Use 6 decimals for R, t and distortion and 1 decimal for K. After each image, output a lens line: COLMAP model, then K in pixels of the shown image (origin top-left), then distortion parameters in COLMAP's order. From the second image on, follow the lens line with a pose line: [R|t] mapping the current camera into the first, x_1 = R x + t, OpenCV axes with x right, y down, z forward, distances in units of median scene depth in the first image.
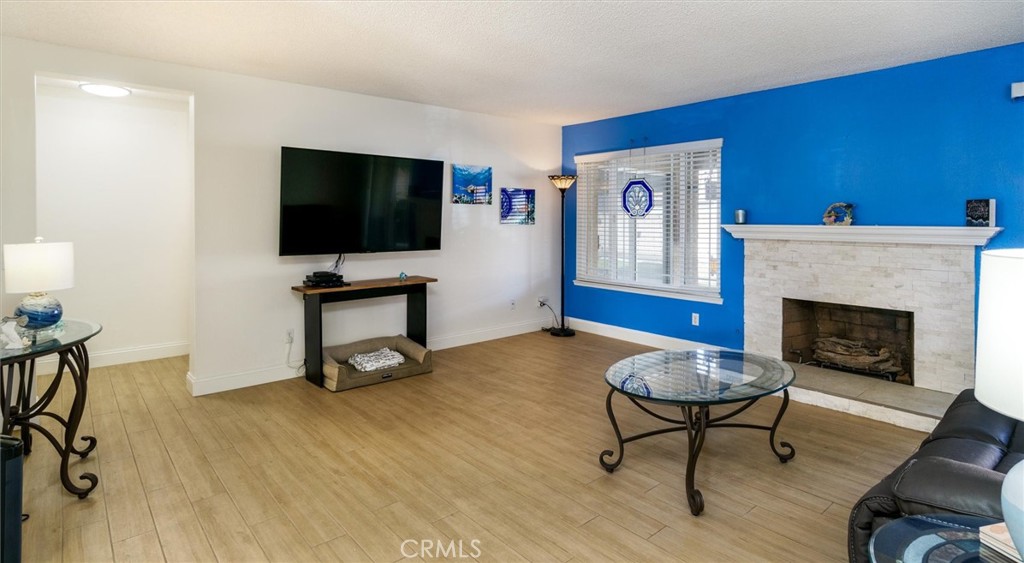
lens RADIAL K [[526.5, 0, 512.1], [0, 526.5, 221.1], [0, 0, 1]] dist [0.000712, 0.000110]
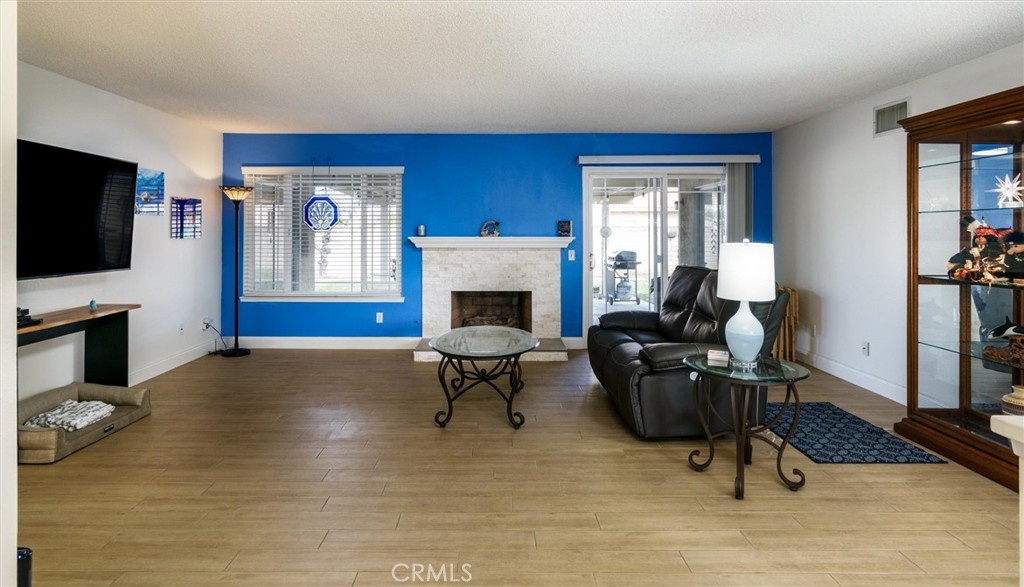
lens RADIAL K [[540.3, 0, 494.1], [0, 540.3, 233.2], [0, 0, 1]] dist [-0.001665, -0.000779]
pose [[0.655243, -0.000910, 0.755417, -0.448752], [0.003210, 0.999994, -0.001580, 0.000390], [-0.755411, 0.003460, 0.655242, 0.018955]]
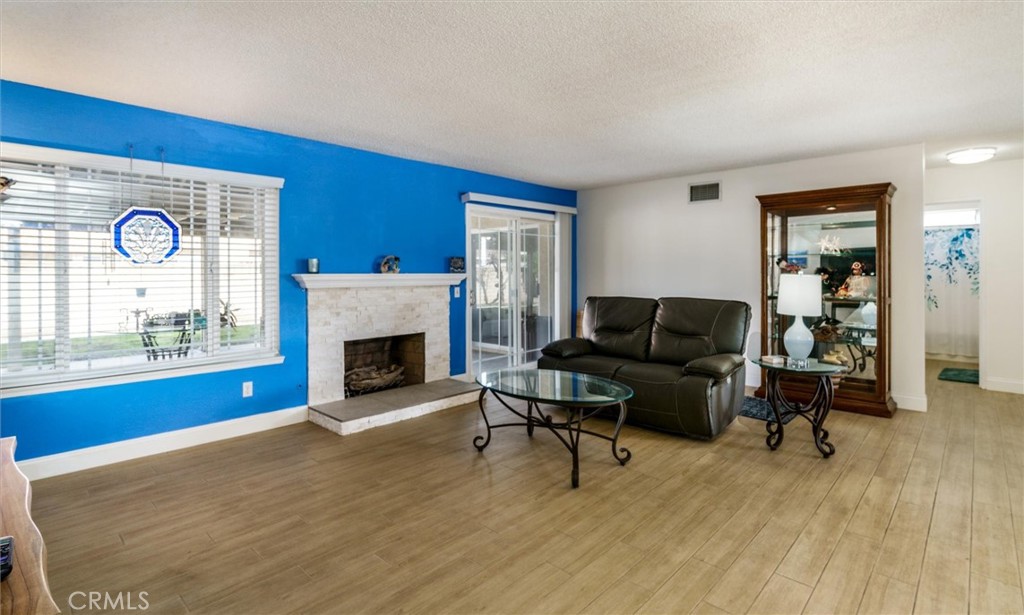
lens RADIAL K [[494.5, 0, 509.0], [0, 494.5, 271.8], [0, 0, 1]] dist [0.001609, 0.000526]
pose [[-0.100544, 0.000604, 0.994932, -0.527570], [0.005847, 0.999983, -0.000016, 0.004904], [-0.994915, 0.005815, -0.100546, 0.760000]]
